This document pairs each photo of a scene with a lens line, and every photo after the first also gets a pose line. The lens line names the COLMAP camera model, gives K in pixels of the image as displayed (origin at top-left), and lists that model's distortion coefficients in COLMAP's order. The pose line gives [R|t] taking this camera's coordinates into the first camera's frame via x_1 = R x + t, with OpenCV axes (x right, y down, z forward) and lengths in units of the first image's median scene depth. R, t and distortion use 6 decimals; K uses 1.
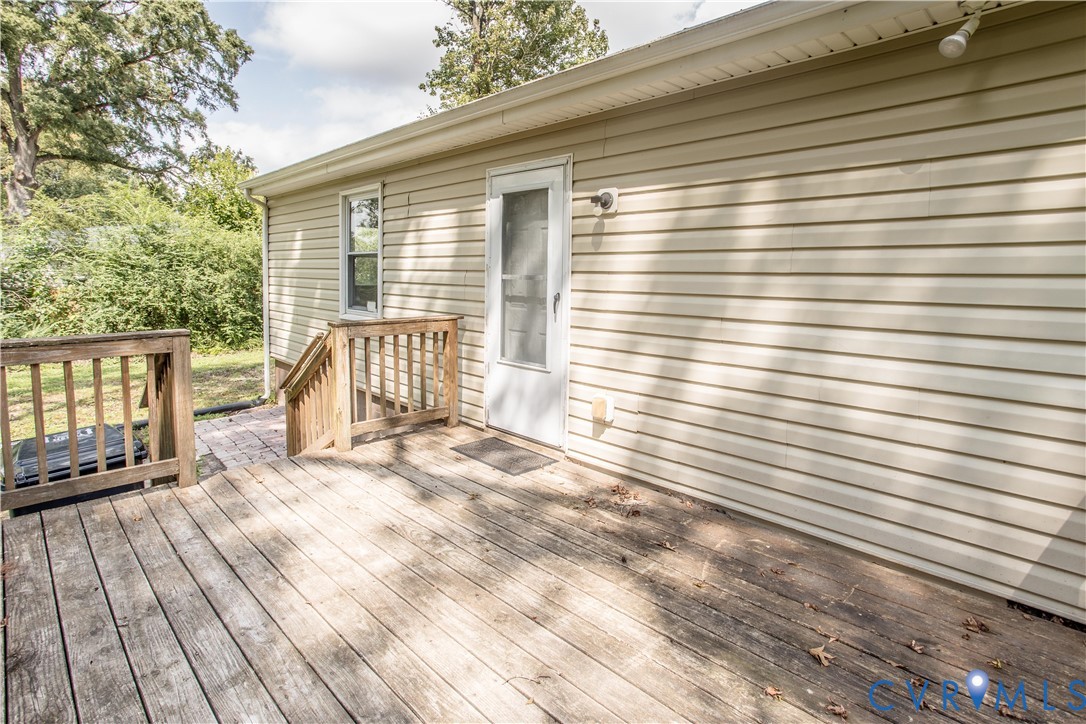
lens RADIAL K [[549.0, 0, 539.0], [0, 549.0, 317.4], [0, 0, 1]] dist [-0.012597, 0.003933]
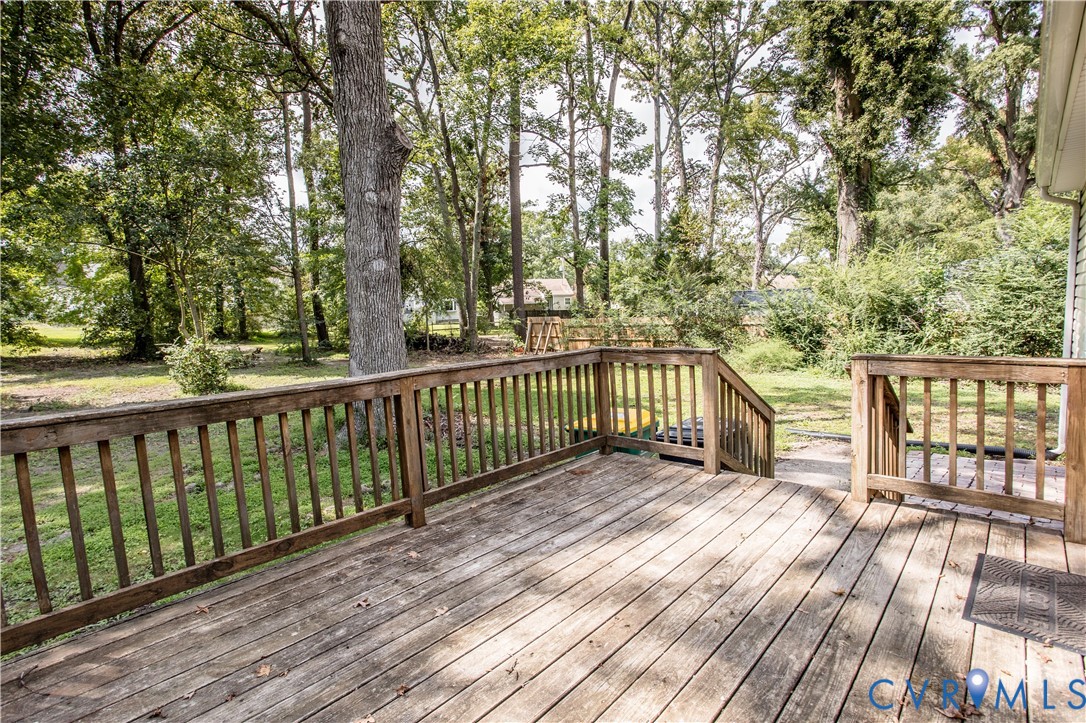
lens RADIAL K [[549.0, 0, 542.8], [0, 549.0, 365.9], [0, 0, 1]] dist [-0.012597, 0.003933]
pose [[0.056457, 0.090812, -0.994266, 0.569382], [-0.044104, 0.995110, 0.088385, -0.033473], [0.997430, 0.038862, 0.060186, 0.522679]]
